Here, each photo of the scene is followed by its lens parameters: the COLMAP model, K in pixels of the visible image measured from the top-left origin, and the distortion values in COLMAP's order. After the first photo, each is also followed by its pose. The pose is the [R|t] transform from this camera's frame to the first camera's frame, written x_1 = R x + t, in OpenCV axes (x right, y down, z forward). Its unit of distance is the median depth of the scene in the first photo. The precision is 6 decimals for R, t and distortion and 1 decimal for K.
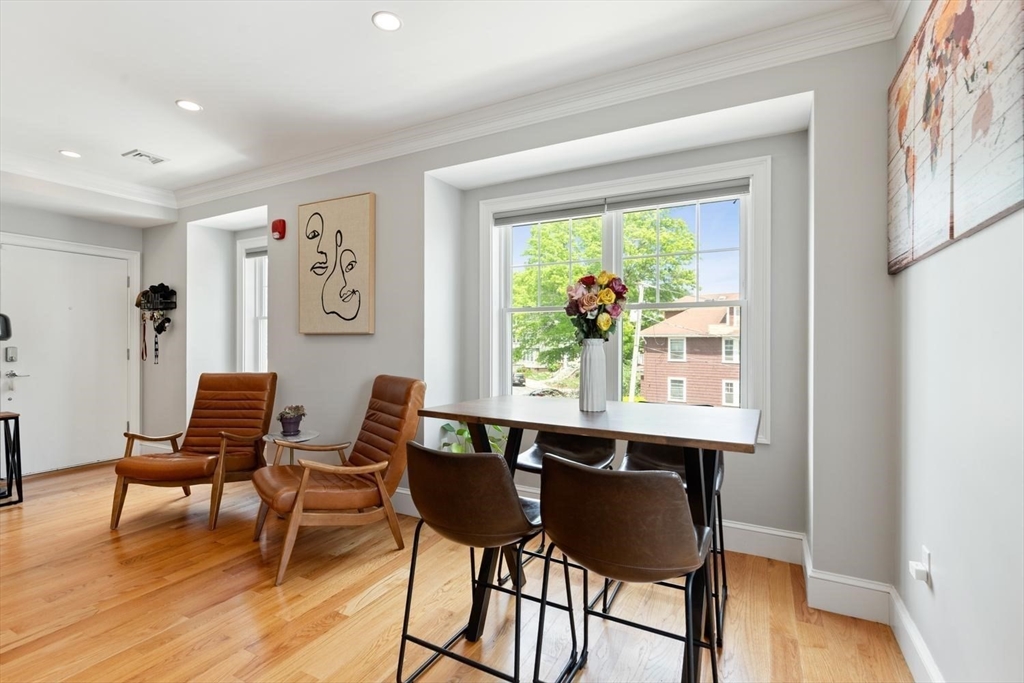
lens RADIAL K [[475.7, 0, 512.0], [0, 475.7, 341.5], [0, 0, 1]] dist [0.002668, 0.000069]
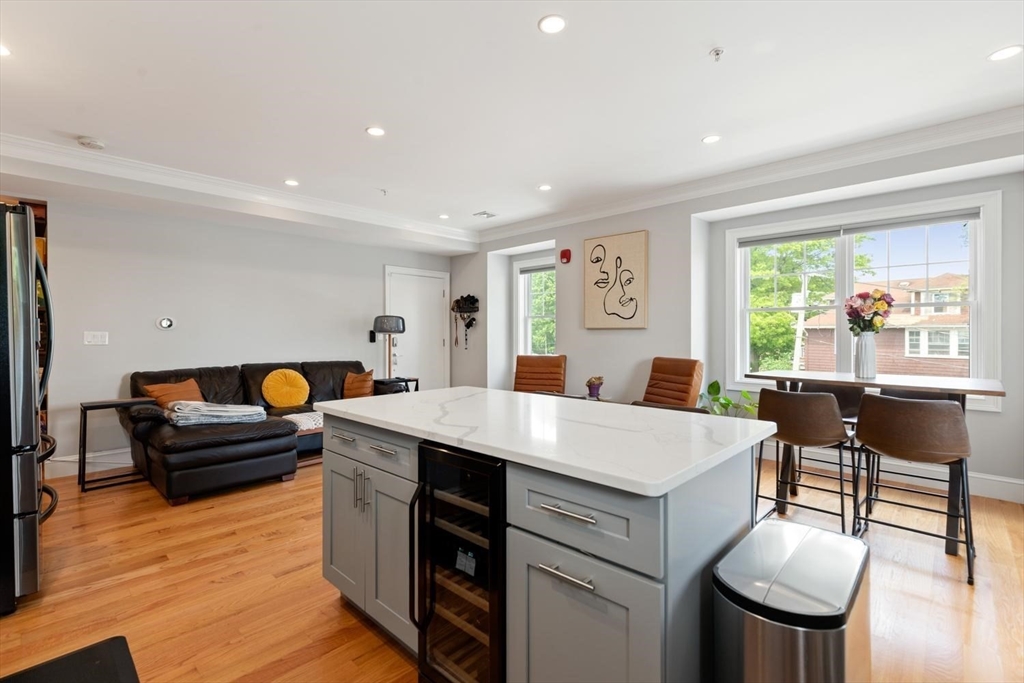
lens RADIAL K [[464.3, 0, 507.5], [0, 464.3, 333.0], [0, 0, 1]] dist [0.004182, 0.000321]
pose [[0.960509, -0.002372, -0.278241, -0.293722], [0.002108, 0.999997, -0.001249, -0.001352], [0.278243, 0.000613, 0.960511, -0.441438]]
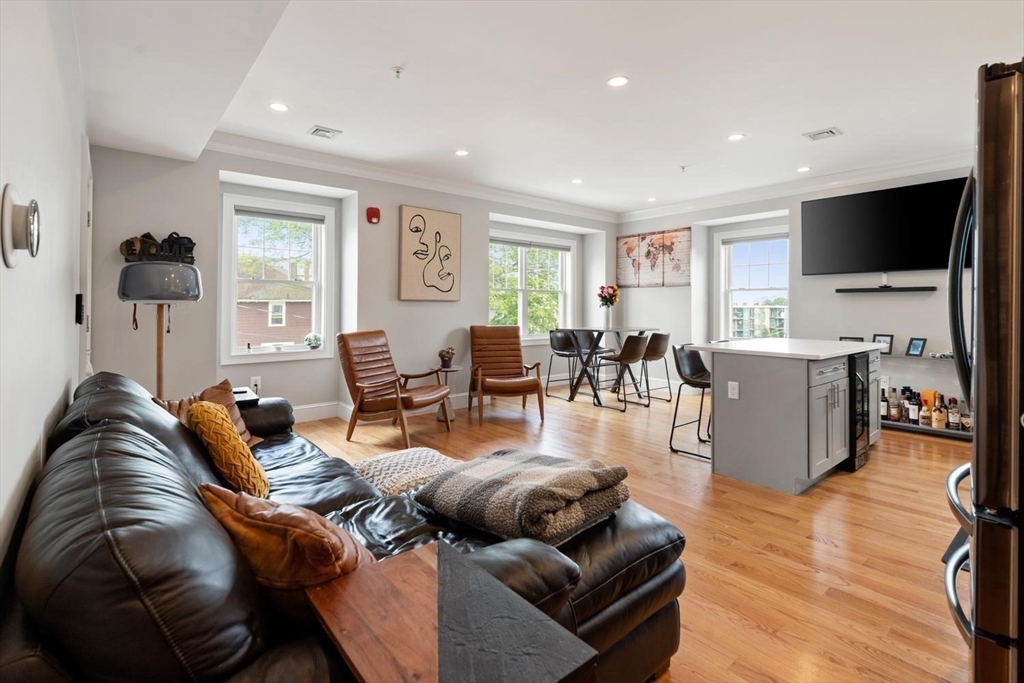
lens RADIAL K [[481.0, 0, 505.1], [0, 481.0, 293.9], [0, 0, 1]] dist [0.002213, 0.000039]
pose [[0.384720, 0.028894, 0.922581, -1.661303], [0.001815, 0.999484, -0.032059, 0.011251], [-0.923031, 0.014008, 0.384469, 0.221684]]
